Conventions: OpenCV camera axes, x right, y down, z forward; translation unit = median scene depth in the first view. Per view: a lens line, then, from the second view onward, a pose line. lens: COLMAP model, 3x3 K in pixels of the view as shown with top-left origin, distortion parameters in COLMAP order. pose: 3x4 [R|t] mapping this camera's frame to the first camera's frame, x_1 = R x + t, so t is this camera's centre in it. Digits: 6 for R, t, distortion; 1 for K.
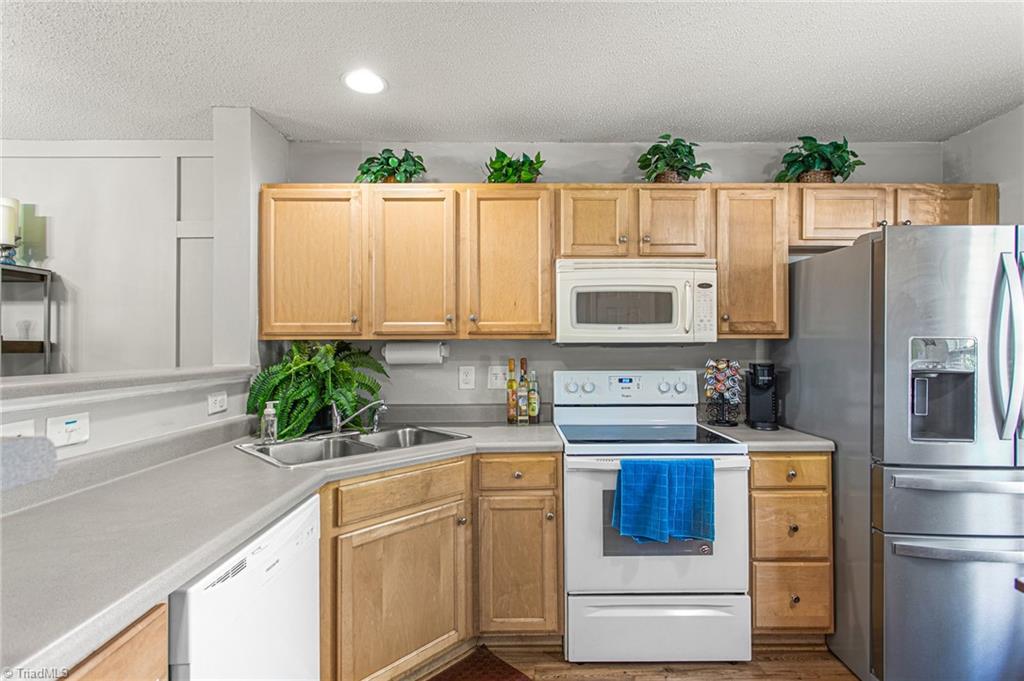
lens RADIAL K [[498.1, 0, 513.2], [0, 498.1, 342.6], [0, 0, 1]] dist [-0.005783, 0.001727]
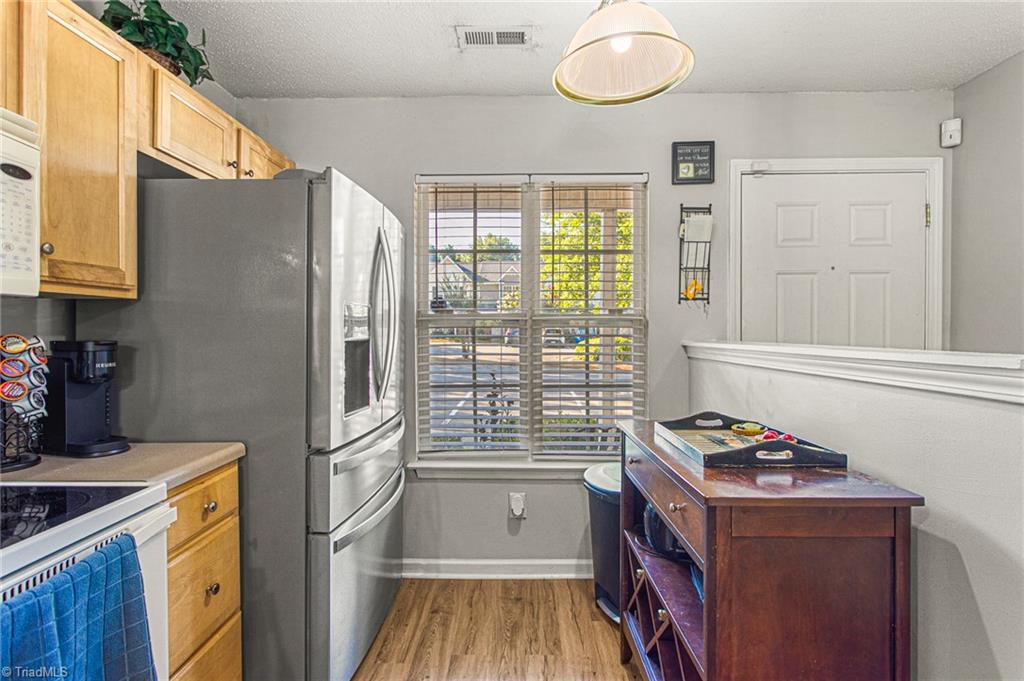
lens RADIAL K [[498.1, 0, 511.6], [0, 498.1, 334.9], [0, 0, 1]] dist [-0.005783, 0.001727]
pose [[0.006279, -0.009246, 0.999938, -0.066557], [-0.006452, 0.999936, 0.009286, 0.027943], [-0.999959, -0.006510, 0.006219, 0.528831]]
